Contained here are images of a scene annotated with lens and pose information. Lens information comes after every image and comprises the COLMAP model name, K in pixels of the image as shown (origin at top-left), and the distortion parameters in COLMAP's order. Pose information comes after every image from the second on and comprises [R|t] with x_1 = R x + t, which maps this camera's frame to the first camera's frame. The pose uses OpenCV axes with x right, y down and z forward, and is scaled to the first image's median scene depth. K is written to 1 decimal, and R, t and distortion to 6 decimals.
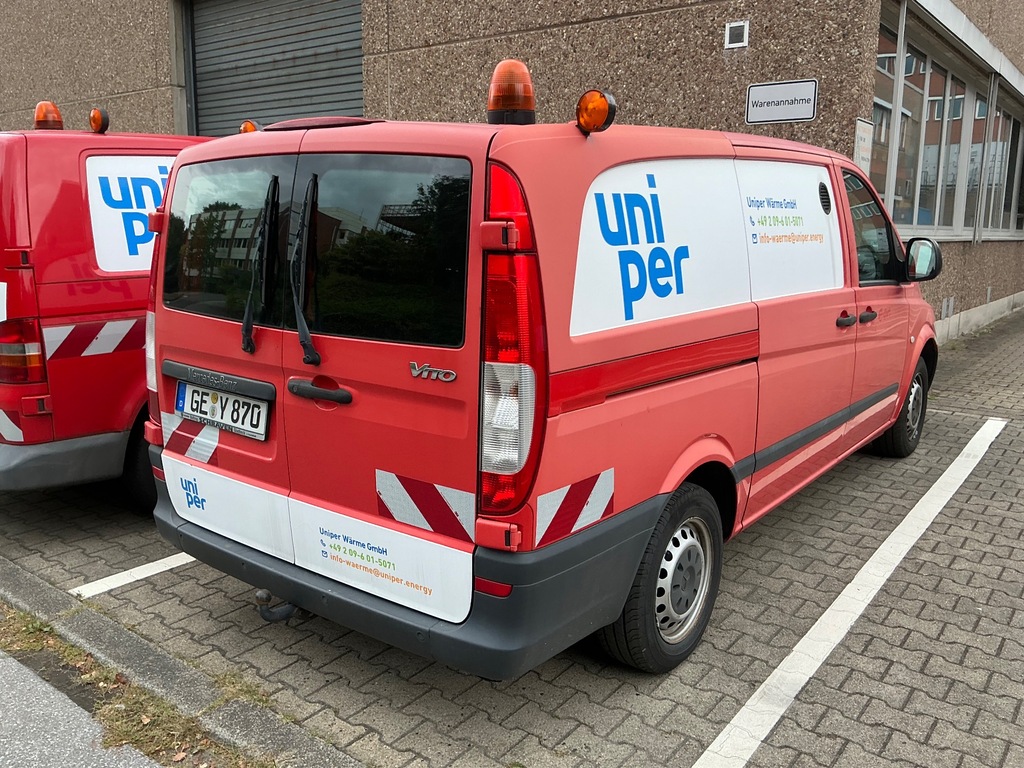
lens RADIAL K [[860.0, 0, 509.0], [0, 860.0, 387.1], [0, 0, 1]] dist [-0.004144, -0.026727]
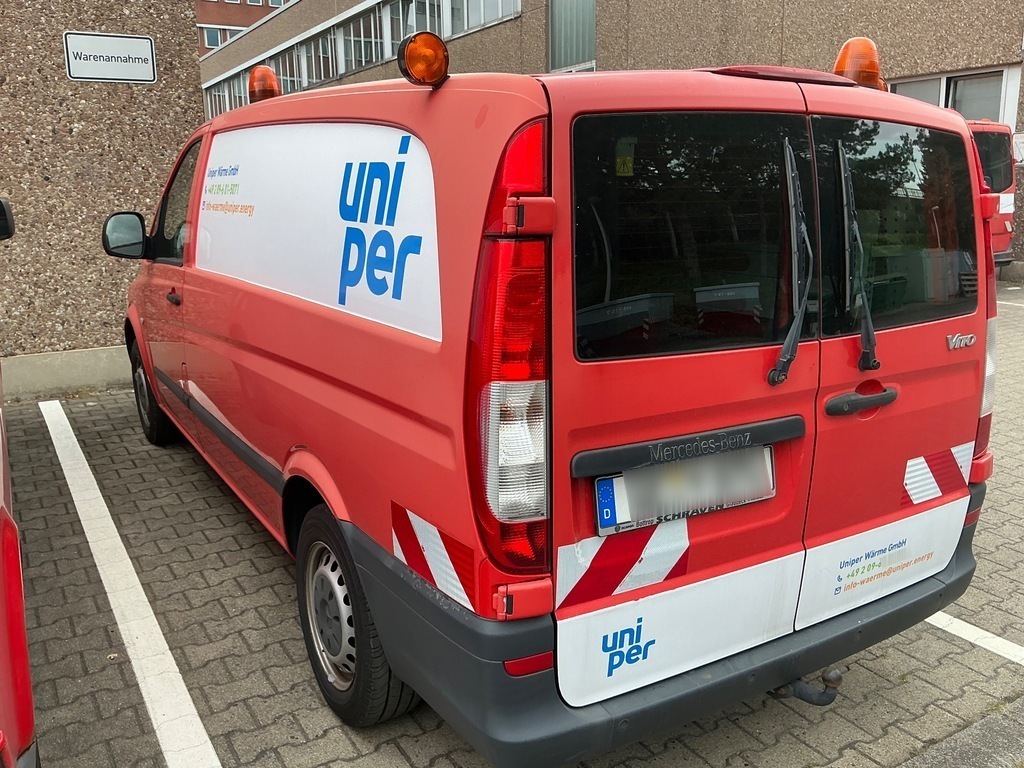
lens RADIAL K [[860.0, 0, 505.3], [0, 860.0, 382.3], [0, 0, 1]] dist [-0.004144, -0.026727]
pose [[0.369390, -0.212690, 0.904607, -0.910693], [0.189595, 0.970229, 0.150699, -0.169141], [-0.909728, 0.115843, 0.398718, 0.802099]]
